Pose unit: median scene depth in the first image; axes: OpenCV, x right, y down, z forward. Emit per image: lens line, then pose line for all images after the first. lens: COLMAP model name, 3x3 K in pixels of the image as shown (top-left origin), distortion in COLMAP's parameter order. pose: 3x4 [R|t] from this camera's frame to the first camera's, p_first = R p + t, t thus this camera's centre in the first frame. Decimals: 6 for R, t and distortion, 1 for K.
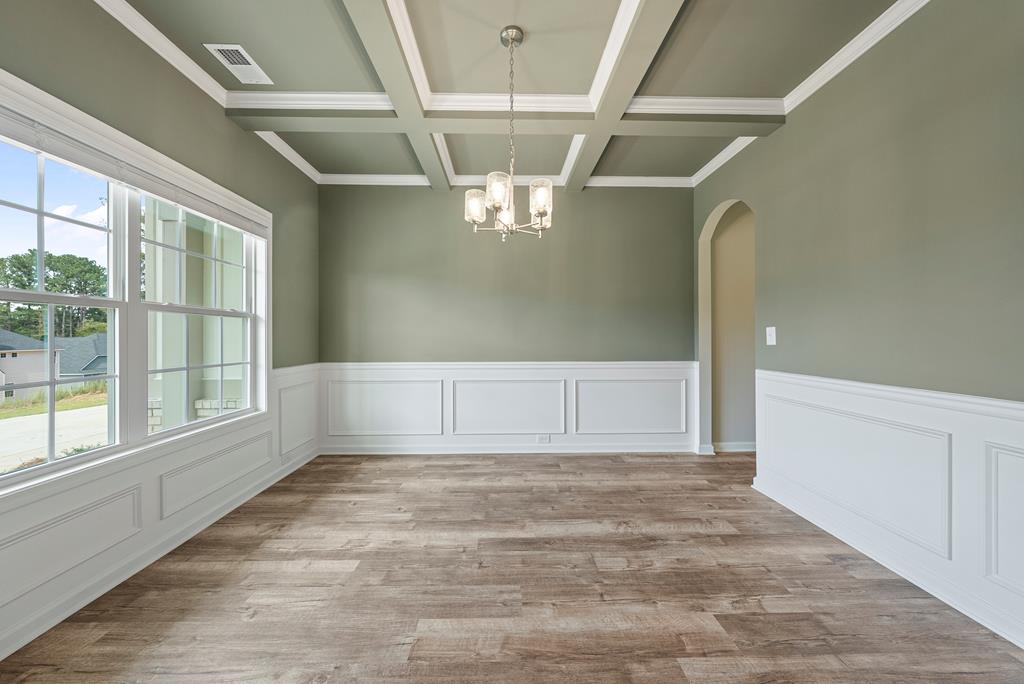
lens RADIAL K [[353.2, 0, 505.2], [0, 353.2, 335.1], [0, 0, 1]] dist [-0.003336, 0.000672]
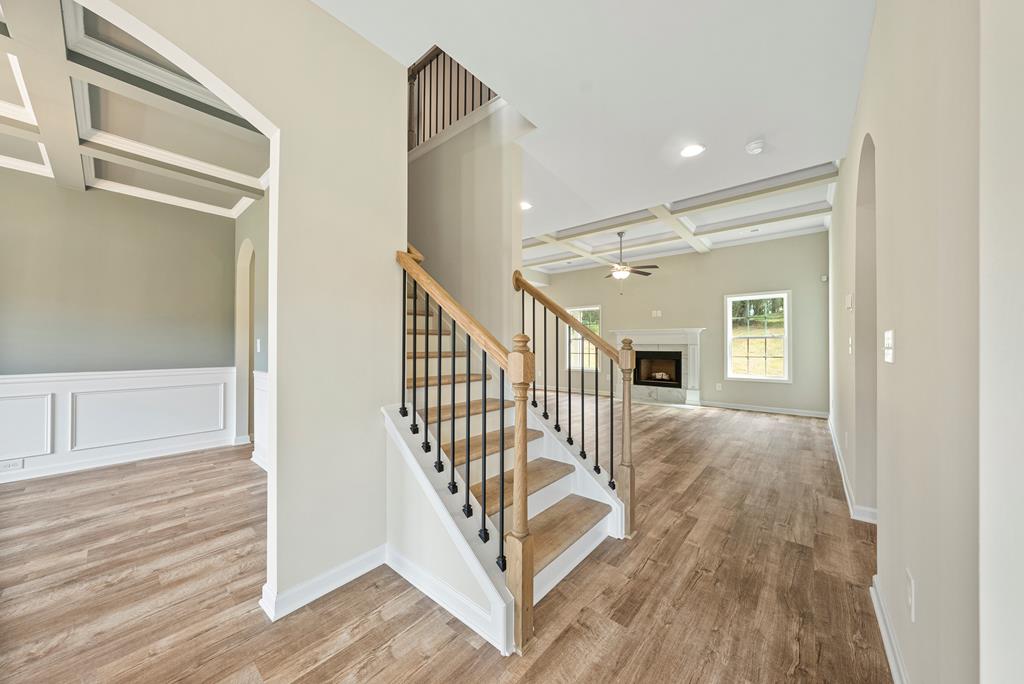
lens RADIAL K [[353.2, 0, 514.4], [0, 353.2, 341.8], [0, 0, 1]] dist [-0.003336, 0.000672]
pose [[0.655010, 0.014382, 0.755484, 0.437558], [-0.009515, 0.999897, -0.010786, -0.008524], [-0.755561, -0.000124, 0.655079, -0.788660]]
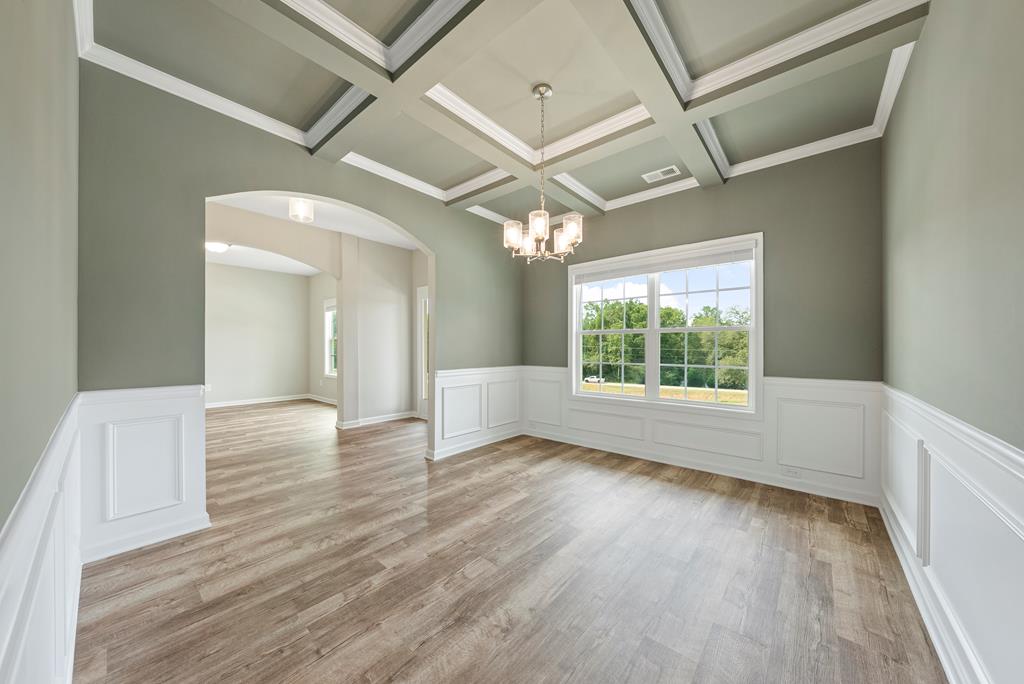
lens RADIAL K [[353.2, 0, 515.4], [0, 353.2, 347.4], [0, 0, 1]] dist [-0.003336, 0.000672]
pose [[-0.652303, 0.003904, -0.757948, 0.861438], [0.003853, 0.999991, 0.001835, 0.004186], [0.757948, -0.001723, -0.652312, 1.505584]]
